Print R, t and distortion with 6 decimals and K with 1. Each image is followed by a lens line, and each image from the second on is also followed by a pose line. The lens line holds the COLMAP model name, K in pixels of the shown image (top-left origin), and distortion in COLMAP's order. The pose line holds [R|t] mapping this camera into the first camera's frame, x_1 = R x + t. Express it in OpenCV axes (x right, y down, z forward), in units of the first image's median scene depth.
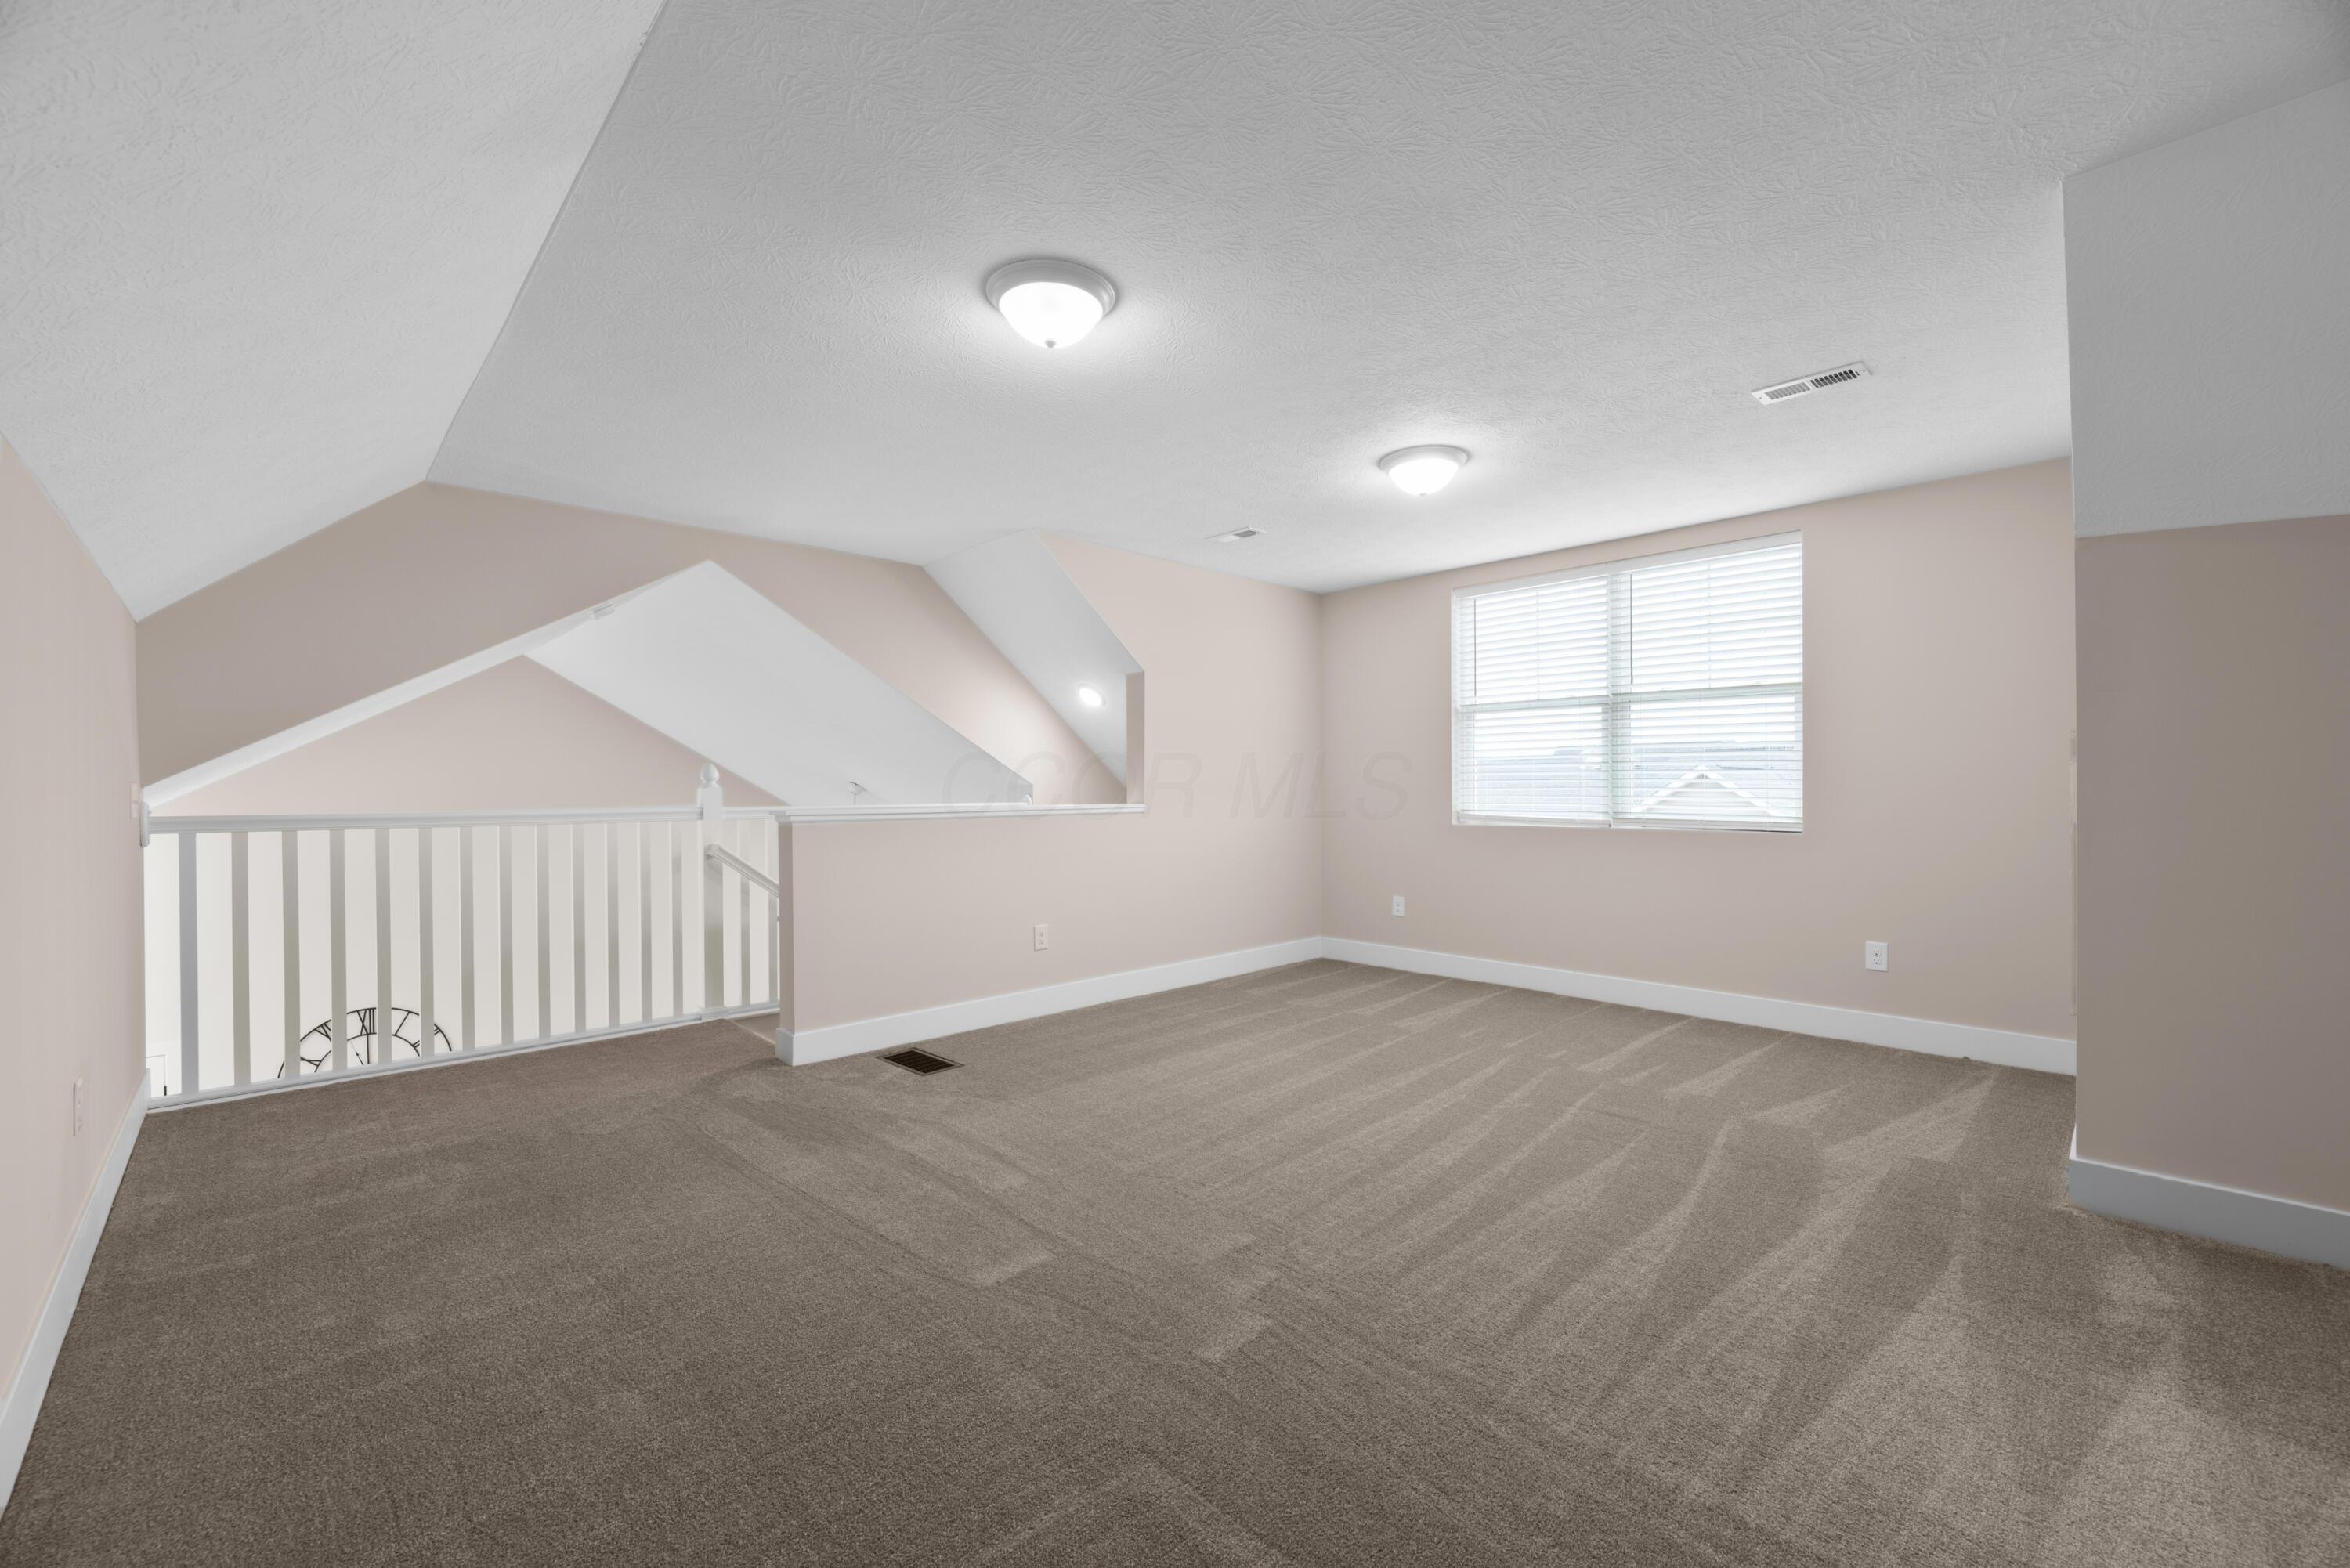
lens RADIAL K [[946.7, 0, 1173.1], [0, 946.7, 788.8], [0, 0, 1]] dist [-0.001764, 0.000354]
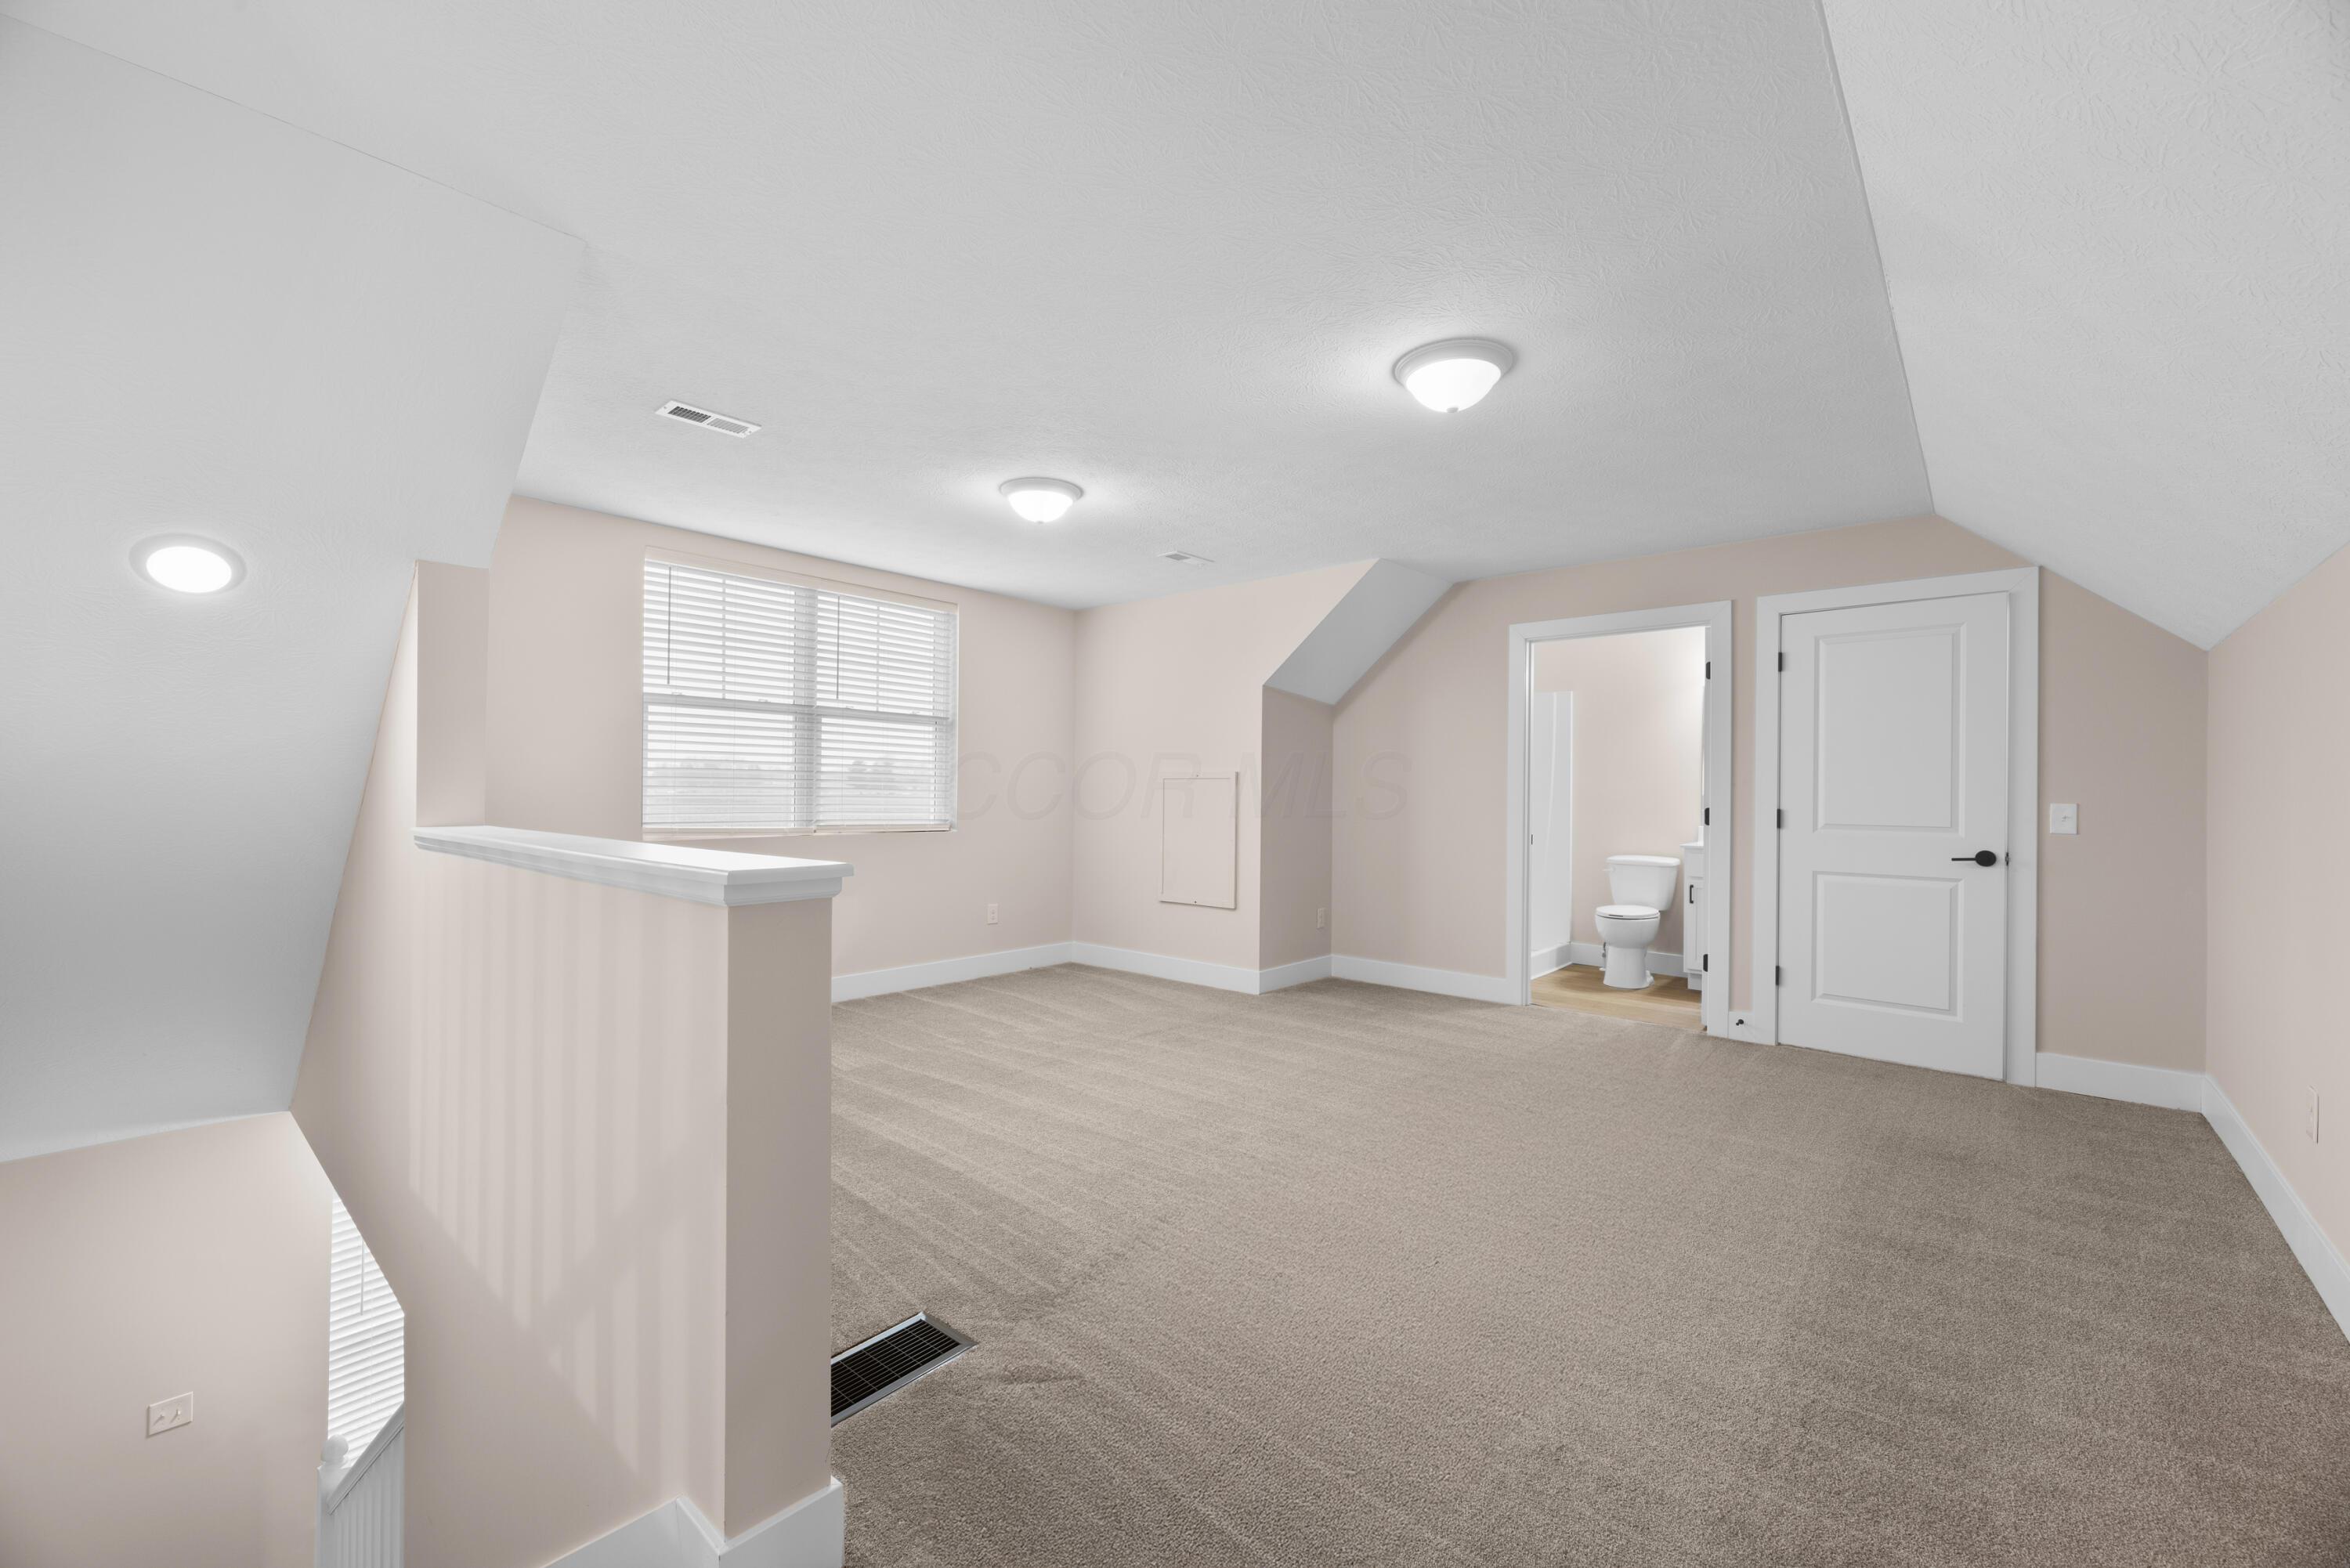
lens RADIAL K [[946.7, 0, 1183.6], [0, 946.7, 790.1], [0, 0, 1]] dist [-0.001764, 0.000354]
pose [[-0.086756, 0.002934, 0.996225, -0.602478], [-0.010212, 0.999941, -0.003834, -0.008063], [-0.996177, -0.010506, -0.086720, 0.690528]]
